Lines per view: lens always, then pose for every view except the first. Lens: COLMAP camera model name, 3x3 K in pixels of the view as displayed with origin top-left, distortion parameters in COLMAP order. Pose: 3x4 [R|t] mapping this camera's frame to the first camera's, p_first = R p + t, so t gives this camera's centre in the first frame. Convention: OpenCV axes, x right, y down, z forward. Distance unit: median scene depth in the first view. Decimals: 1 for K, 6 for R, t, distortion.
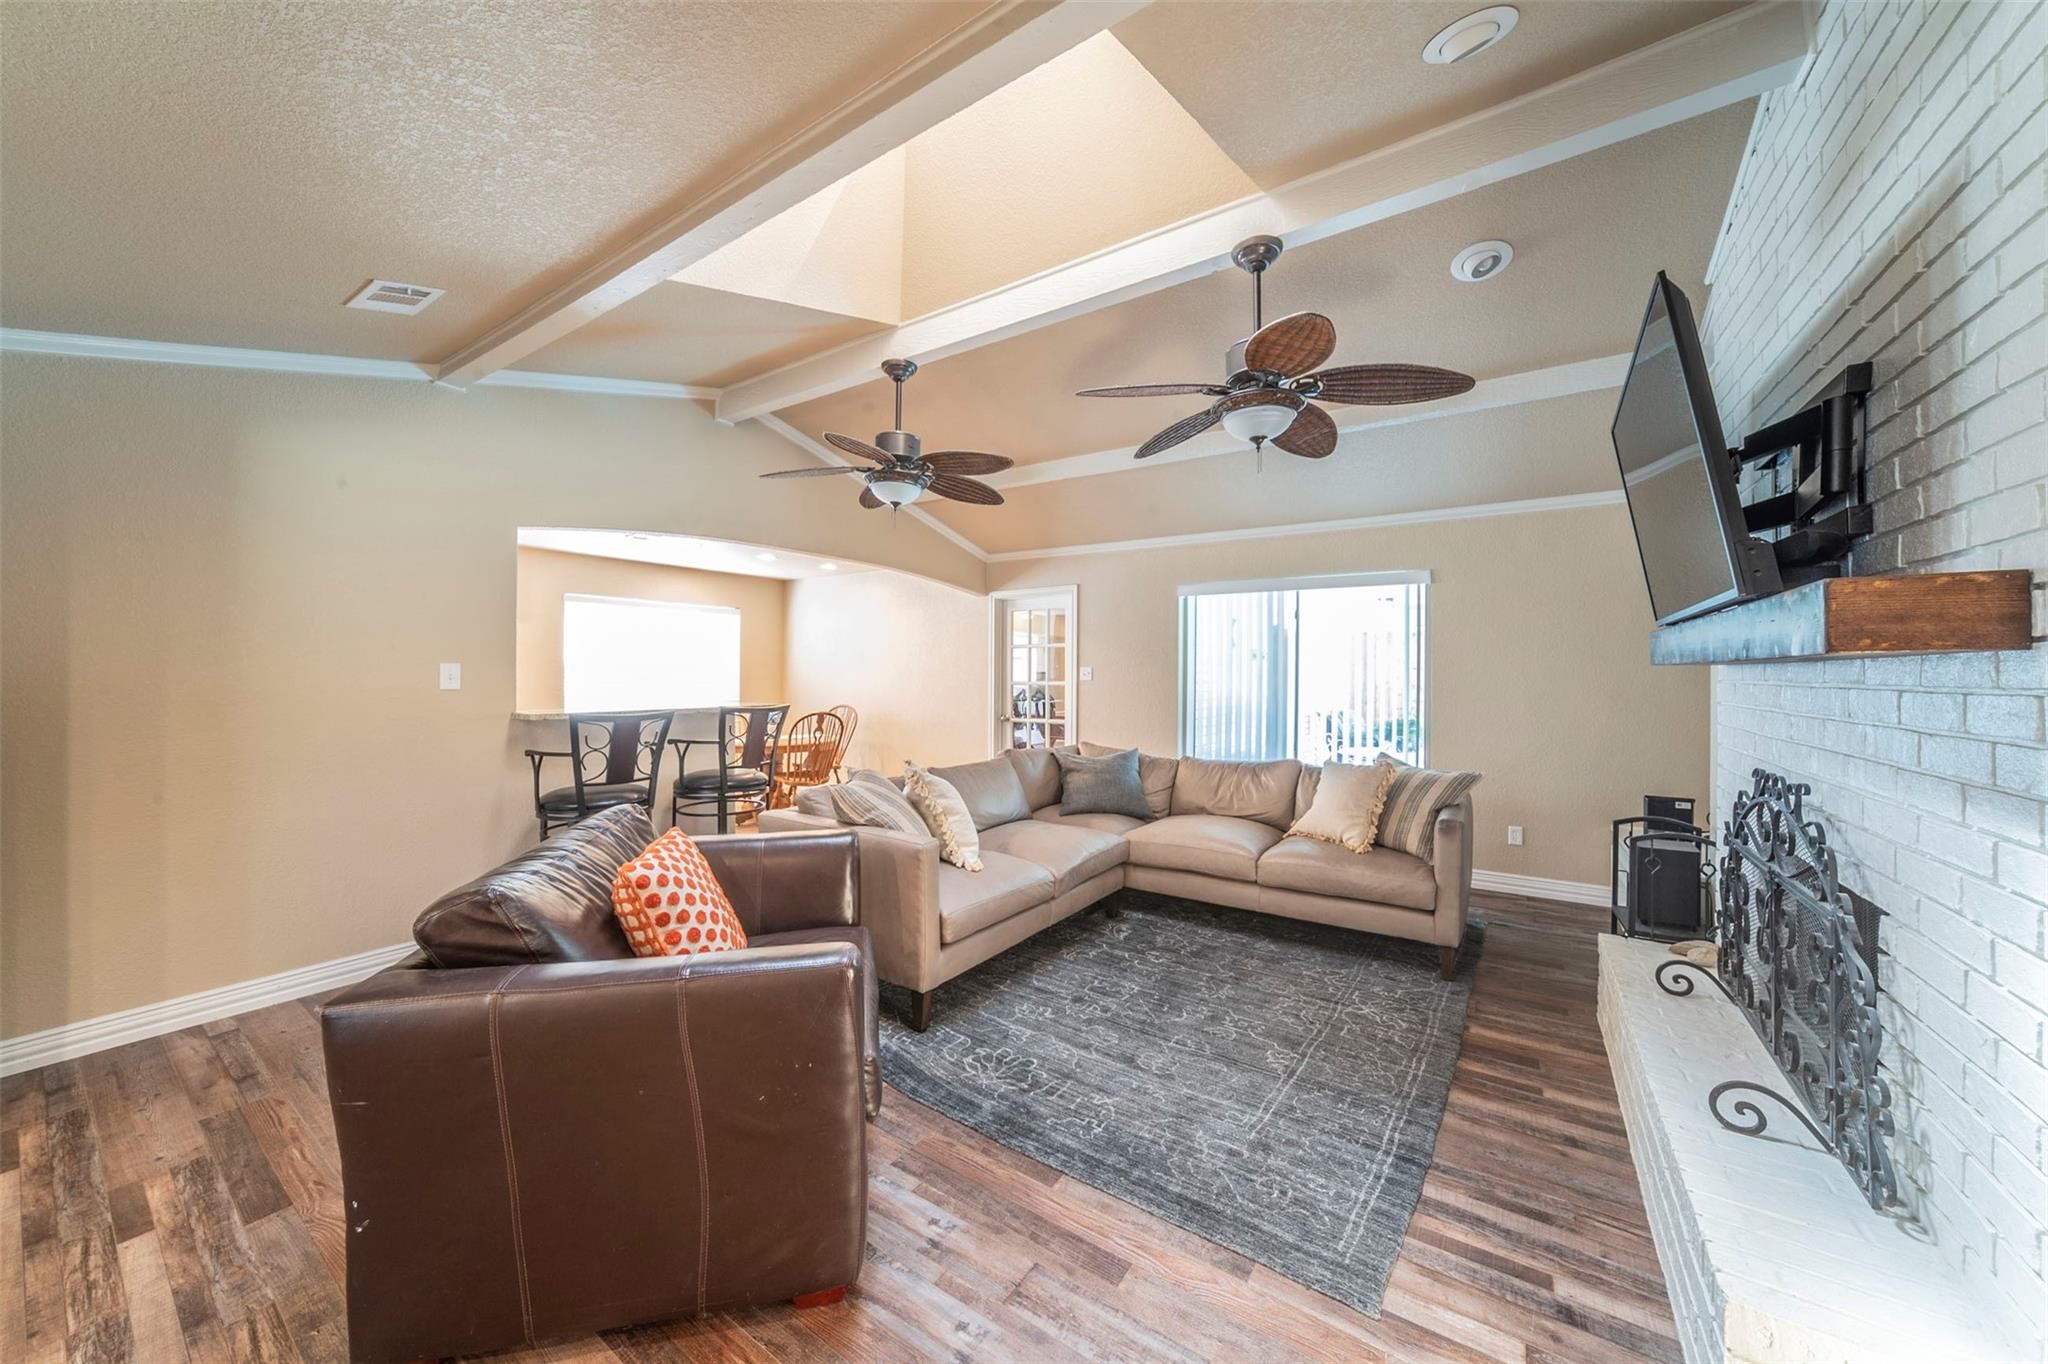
lens RADIAL K [[710.9, 0, 1013.7], [0, 710.9, 684.4], [0, 0, 1]] dist [-0.000156, 0.000195]
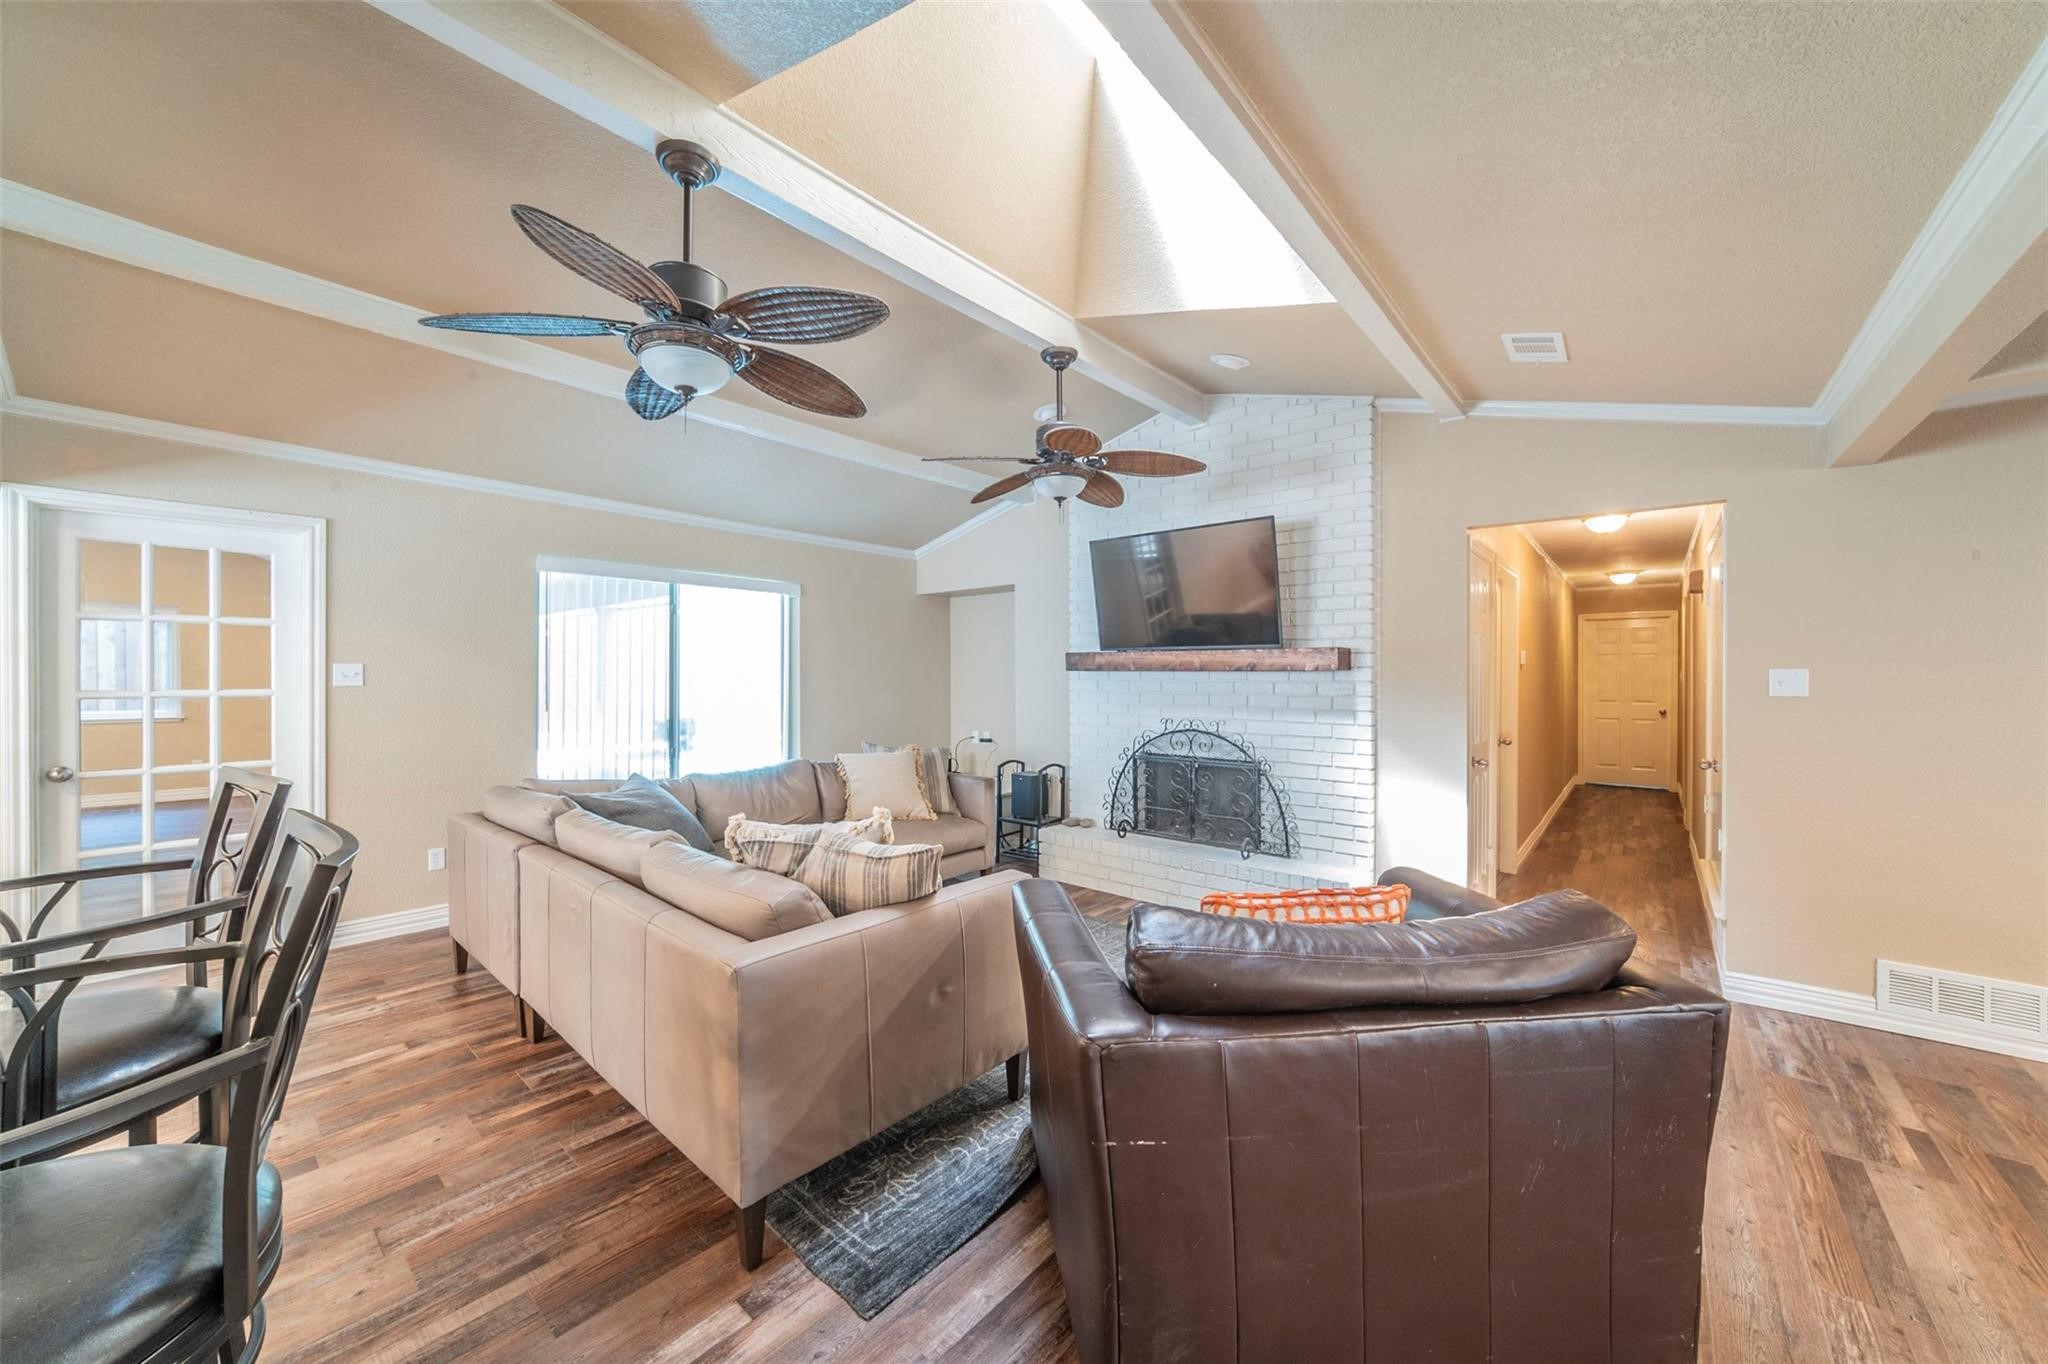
lens RADIAL K [[749.0, 0, 1018.9], [0, 749.0, 673.8], [0, 0, 1]] dist [-0.001497, -0.000132]
pose [[0.101417, -0.006467, 0.994823, -0.653557], [0.013363, 0.999898, 0.005138, -0.019197], [-0.994754, 0.012772, 0.101493, 0.589008]]
